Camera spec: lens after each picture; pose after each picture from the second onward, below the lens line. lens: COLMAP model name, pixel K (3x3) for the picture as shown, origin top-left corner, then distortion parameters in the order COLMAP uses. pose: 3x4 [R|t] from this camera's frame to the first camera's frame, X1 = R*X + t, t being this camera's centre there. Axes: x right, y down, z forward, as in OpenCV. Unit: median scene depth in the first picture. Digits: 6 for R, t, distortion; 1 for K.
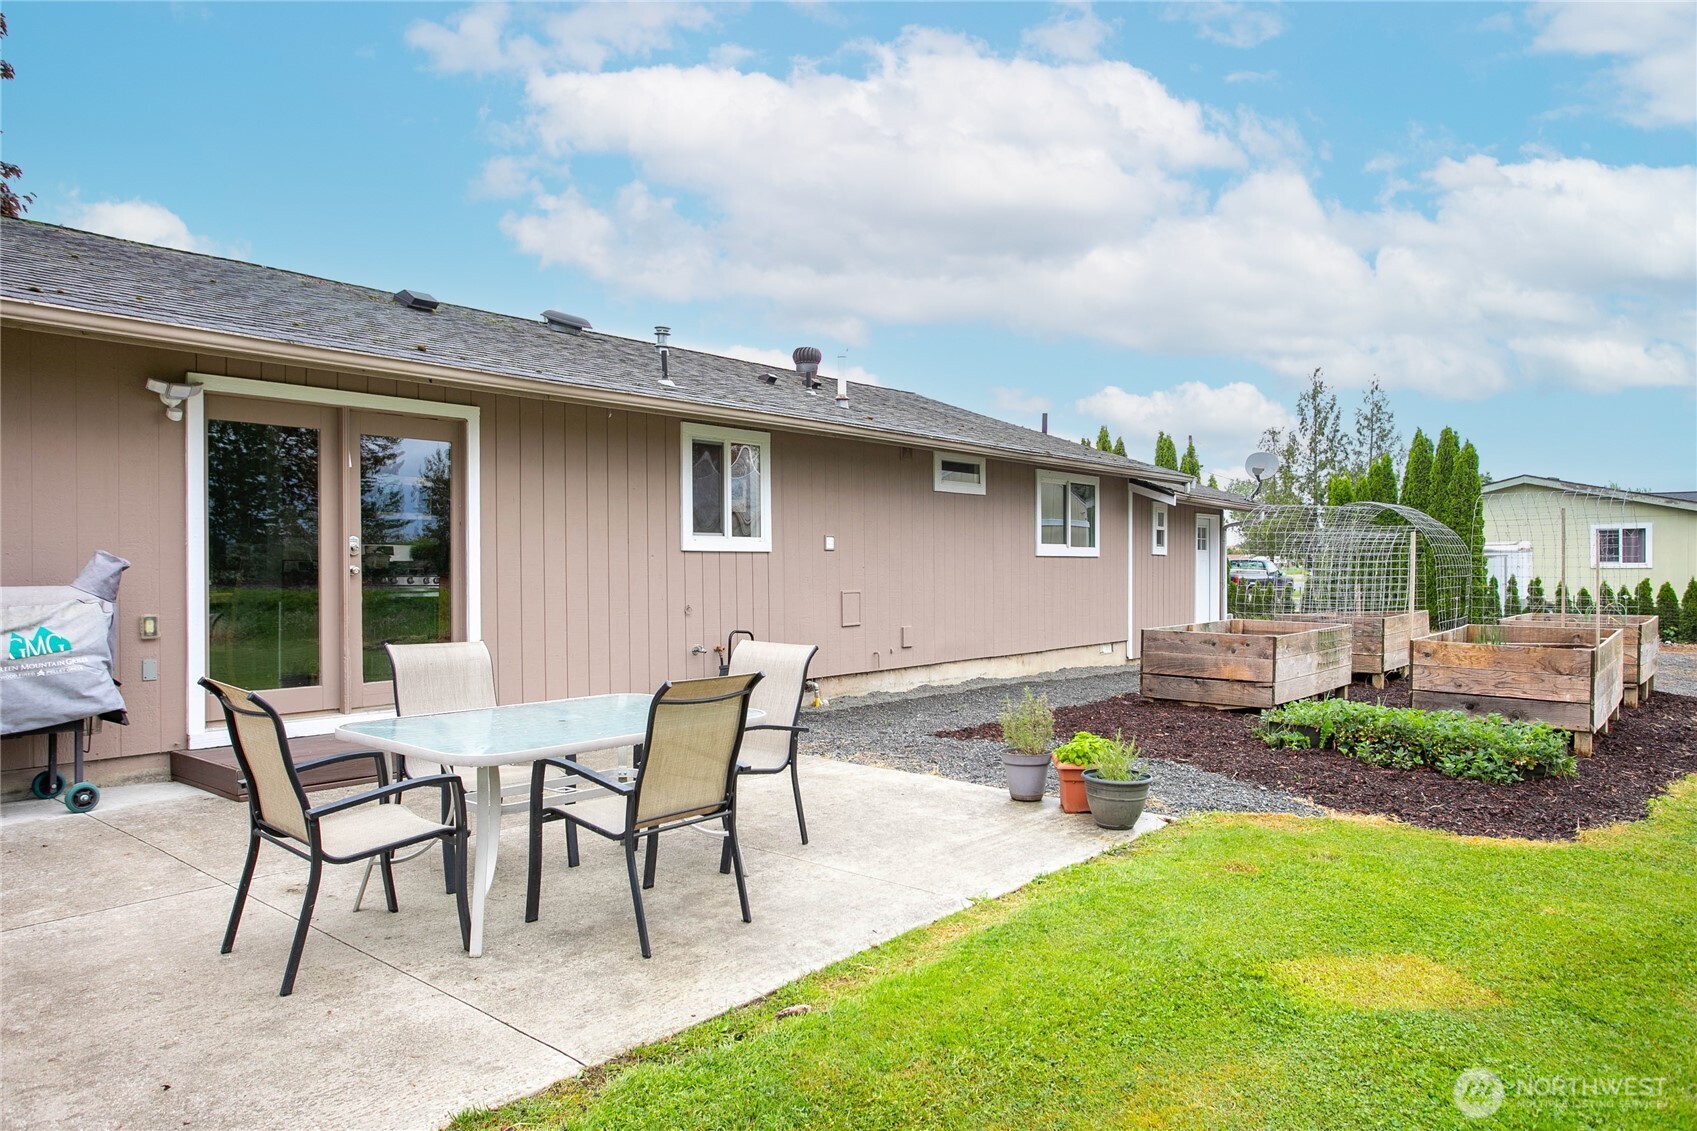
lens RADIAL K [[1146.3, 0, 841.3], [0, 1146.3, 556.5], [0, 0, 1]] dist [-0.040079, 0.009958]
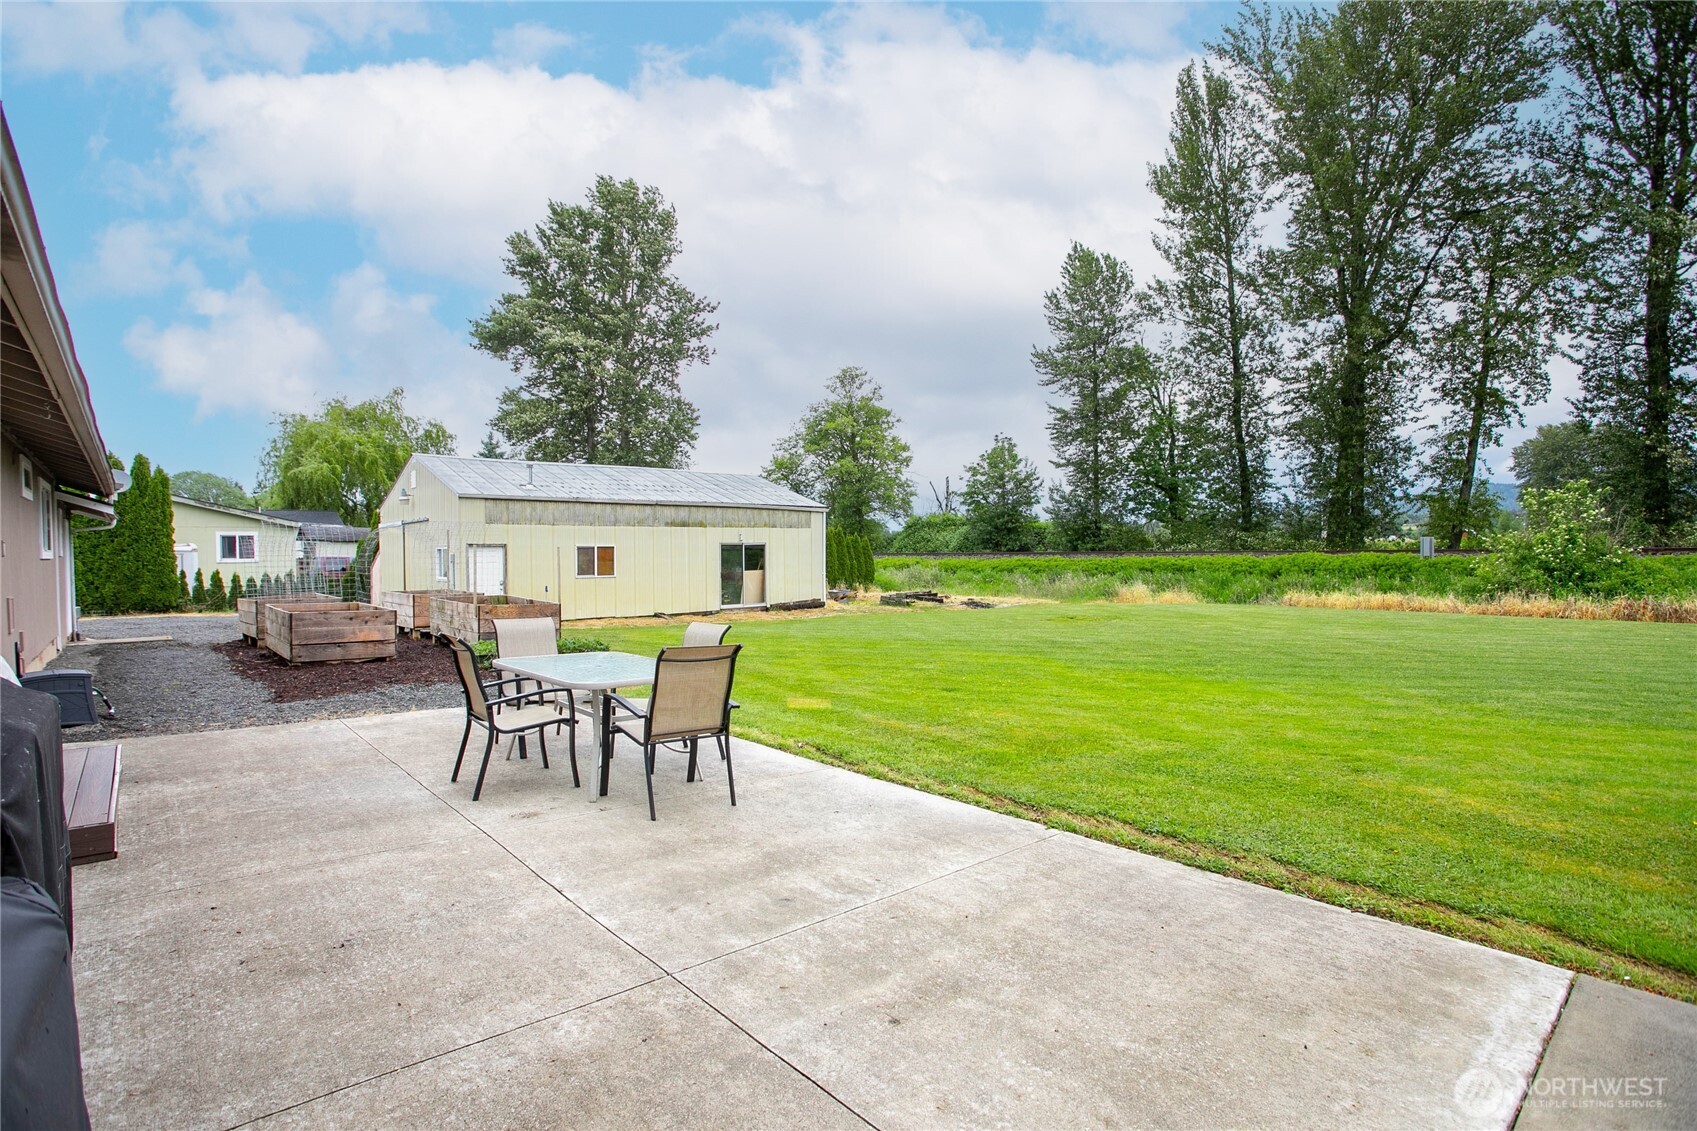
lens RADIAL K [[827.7, 0, 826.8], [0, 827.7, 571.7], [0, 0, 1]] dist [-0.048017, 0.014536]
pose [[0.178975, -0.025817, 0.983515, -0.466221], [0.001620, 0.999662, 0.025946, -0.008622], [-0.983852, -0.003050, 0.178957, 0.155917]]
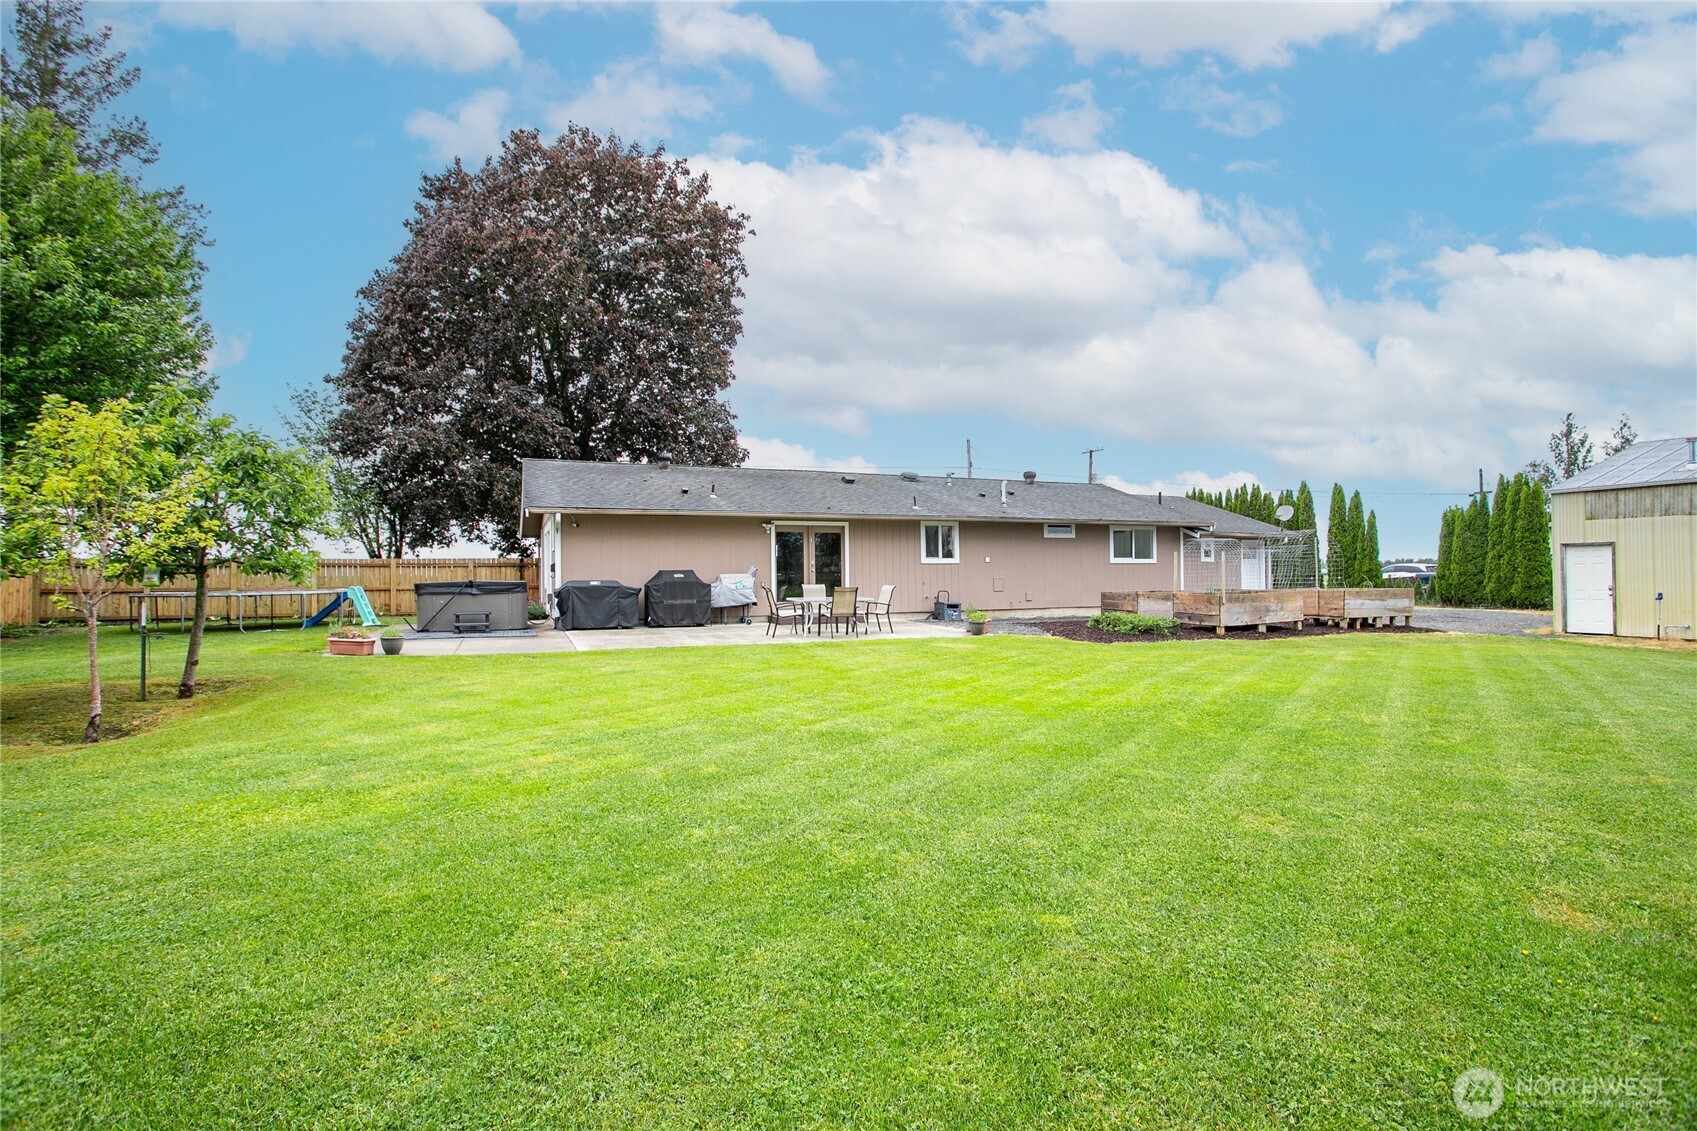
lens RADIAL K [[827.7, 0, 856.2], [0, 827.7, 573.4], [0, 0, 1]] dist [-0.048017, 0.014536]
pose [[0.885503, -0.011400, -0.464494, 0.523916], [0.013213, 0.999912, 0.000650, 0.012949], [0.464446, -0.006713, 0.885576, -0.728102]]
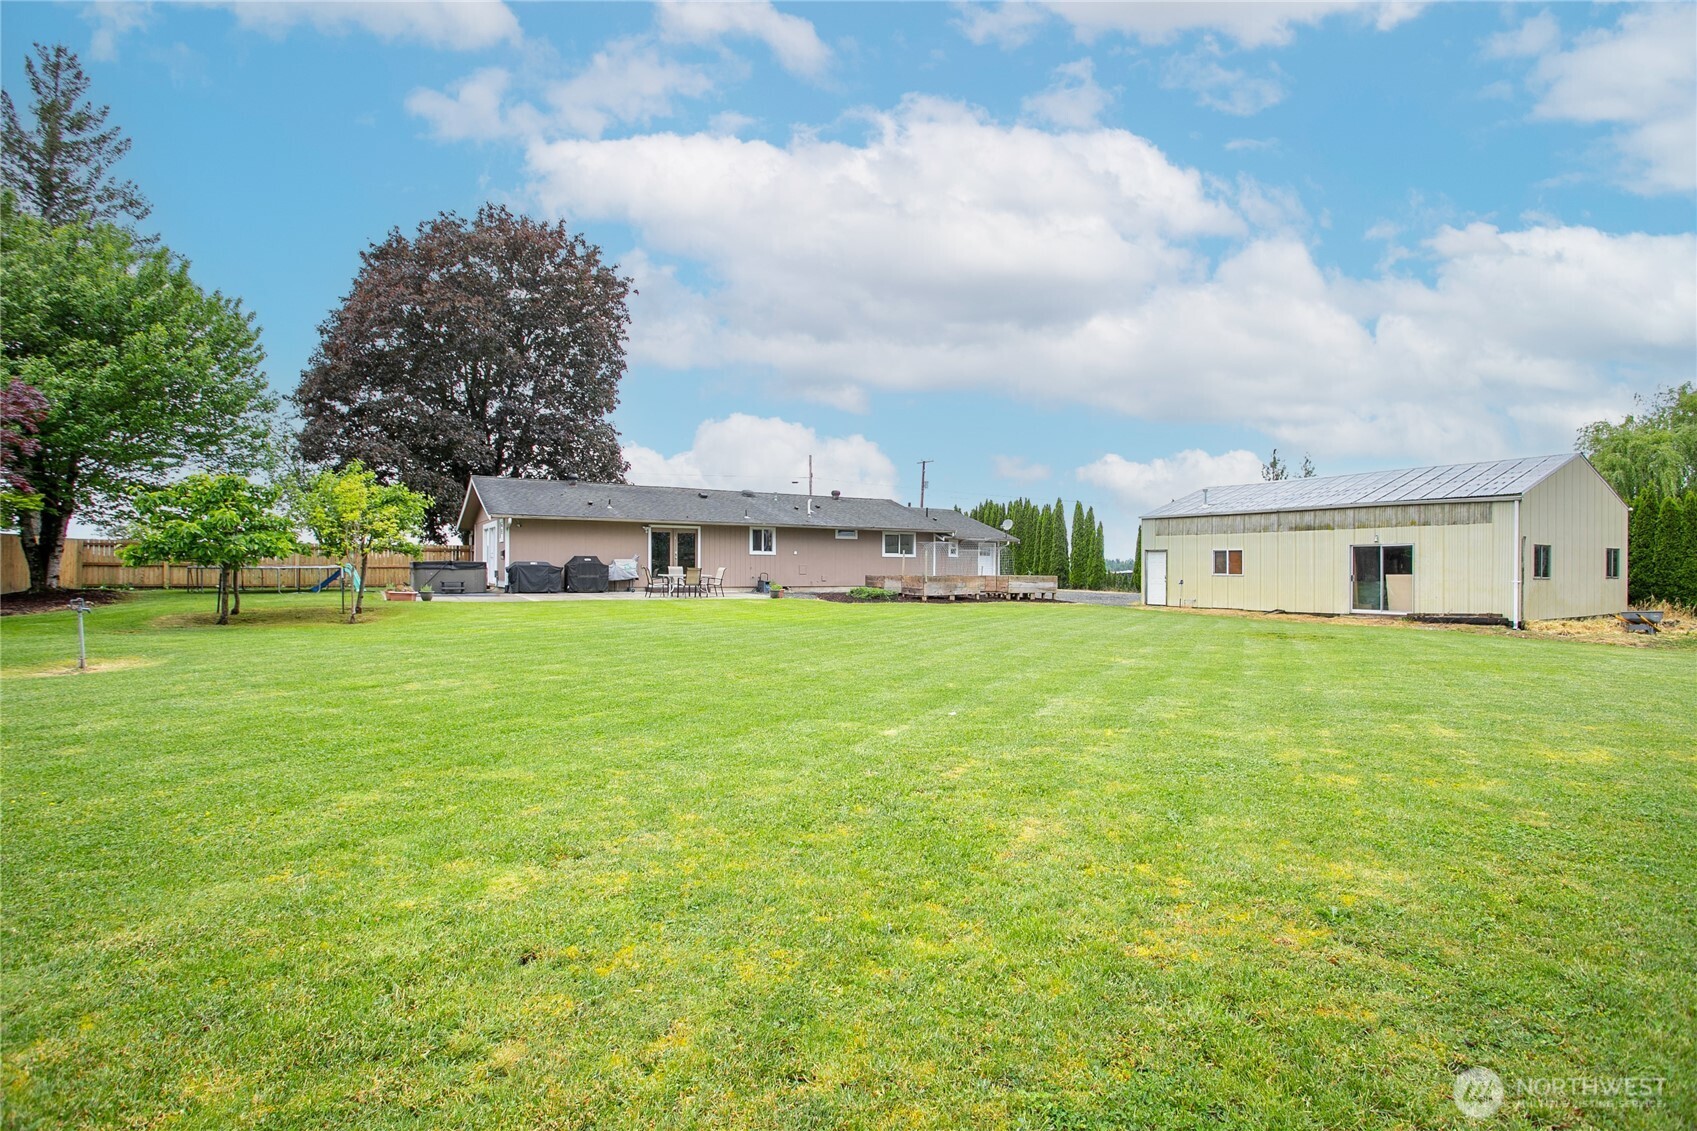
lens RADIAL K [[827.7, 0, 842.3], [0, 827.7, 571.7], [0, 0, 1]] dist [-0.048017, 0.014536]
pose [[0.939405, 0.007111, -0.342736, 0.962848], [-0.003867, 0.999941, 0.010148, 0.020610], [0.342788, -0.008208, 0.939377, -1.407816]]
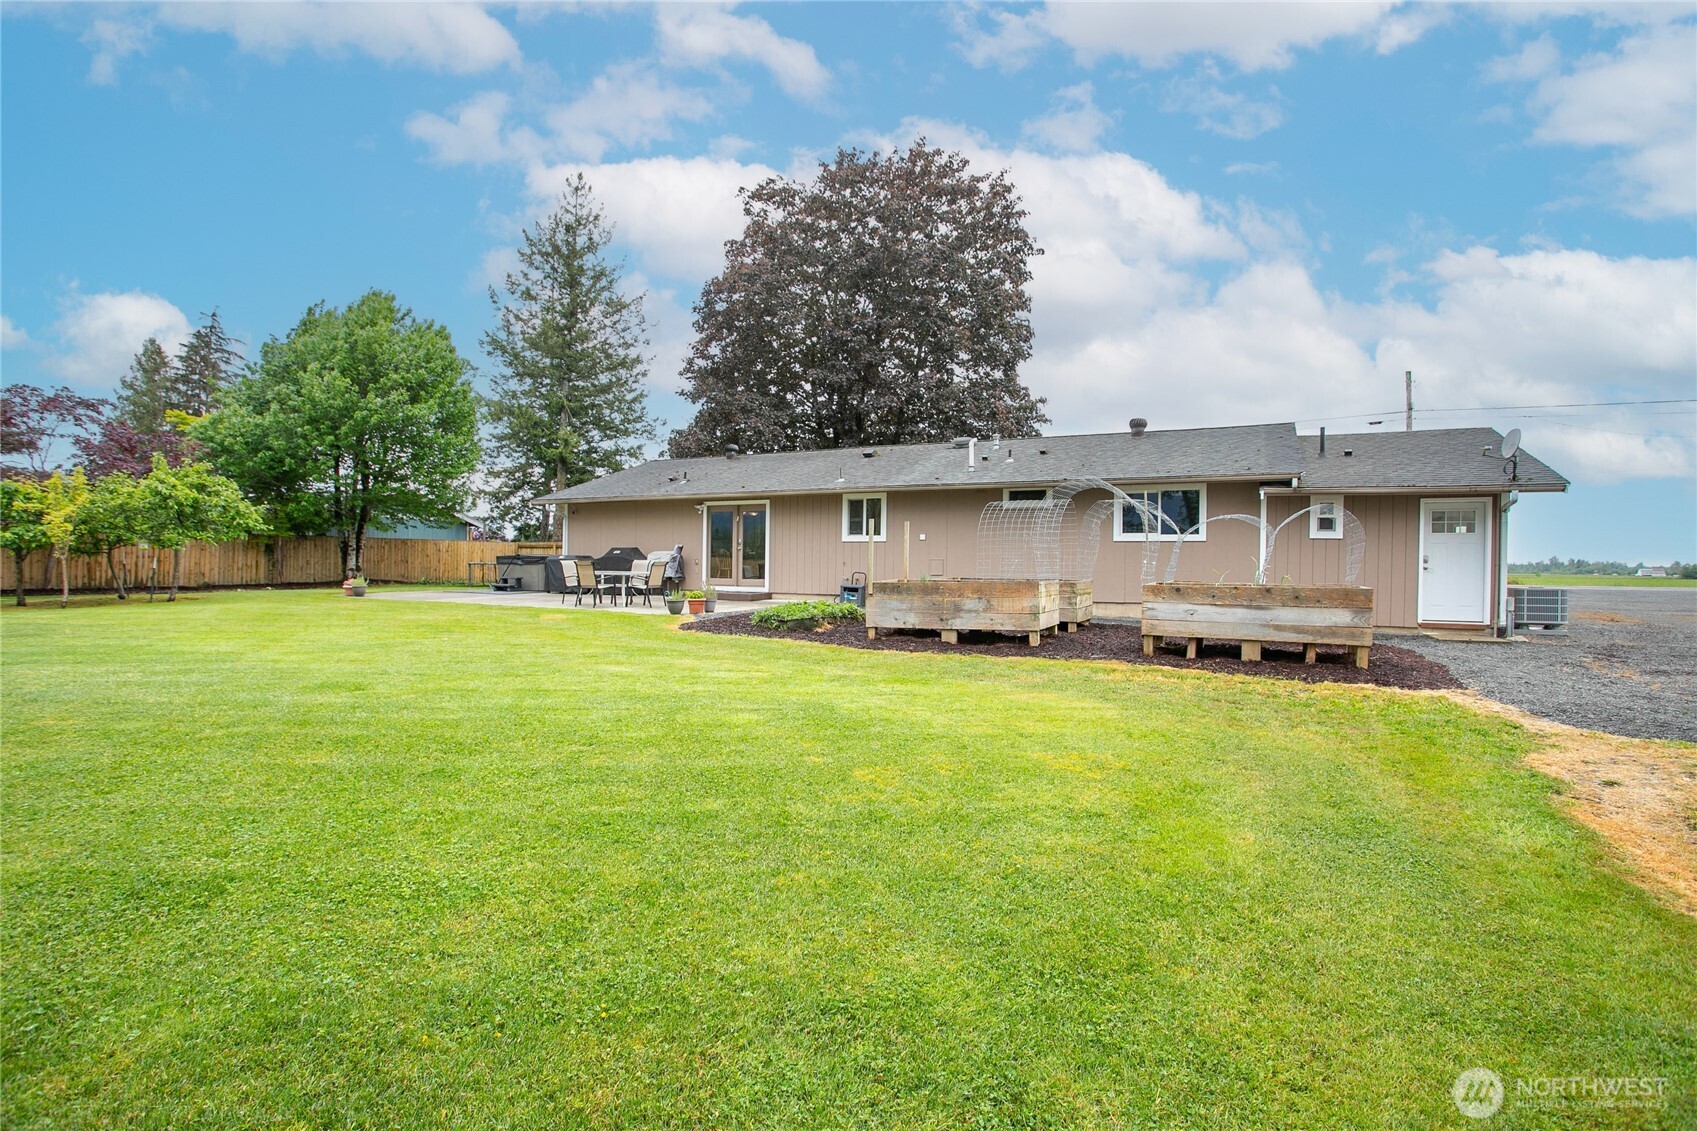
lens RADIAL K [[827.7, 0, 844.6], [0, 827.7, 562.1], [0, 0, 1]] dist [-0.048017, 0.014536]
pose [[0.197293, -0.000083, -0.980345, 1.314803], [-0.003335, 0.999994, -0.000756, 0.033271], [0.980339, 0.003419, 0.197292, 0.452228]]
